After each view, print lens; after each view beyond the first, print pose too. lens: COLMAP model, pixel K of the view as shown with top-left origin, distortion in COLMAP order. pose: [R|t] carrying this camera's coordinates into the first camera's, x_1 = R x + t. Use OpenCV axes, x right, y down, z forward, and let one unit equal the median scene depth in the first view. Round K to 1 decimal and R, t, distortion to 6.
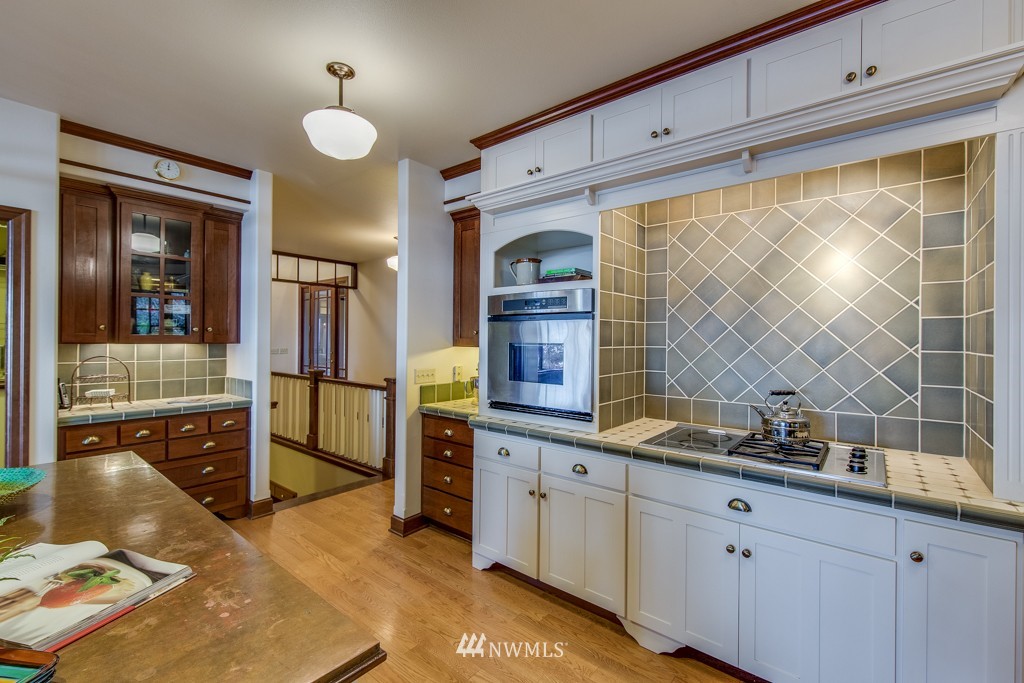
lens RADIAL K [[448.3, 0, 507.2], [0, 448.3, 333.3], [0, 0, 1]] dist [0.005108, 0.000121]
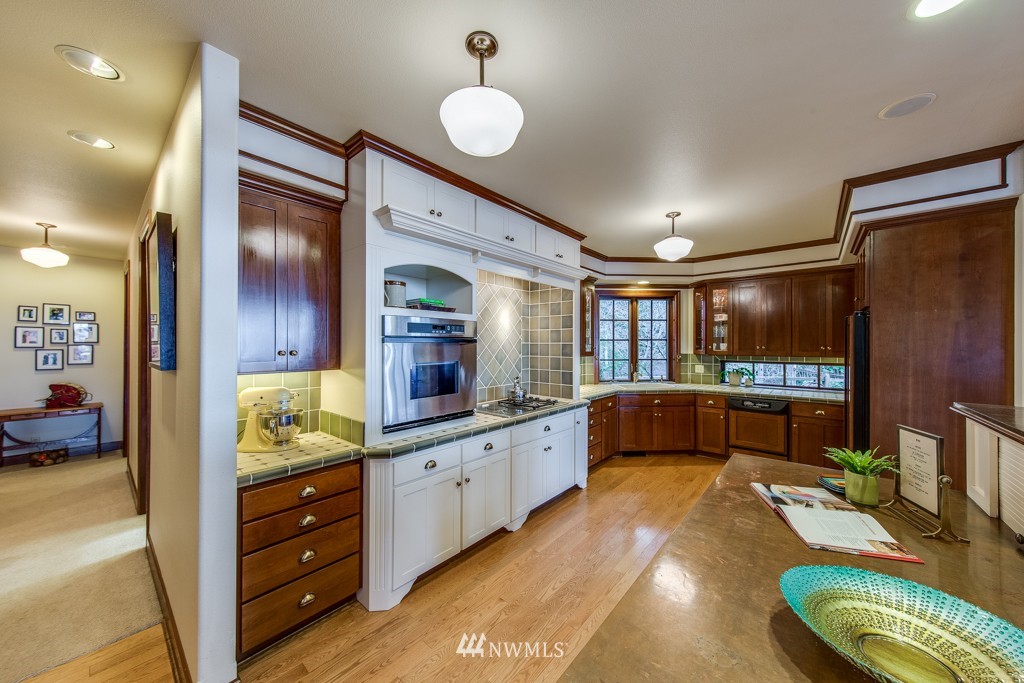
lens RADIAL K [[354.6, 0, 507.1], [0, 354.6, 343.8], [0, 0, 1]] dist [-0.001011, 0.000008]
pose [[0.016518, -0.000770, 0.999863, -0.977813], [-0.001710, 0.999998, 0.000798, -0.030715], [-0.999862, -0.001723, 0.016517, 0.915169]]
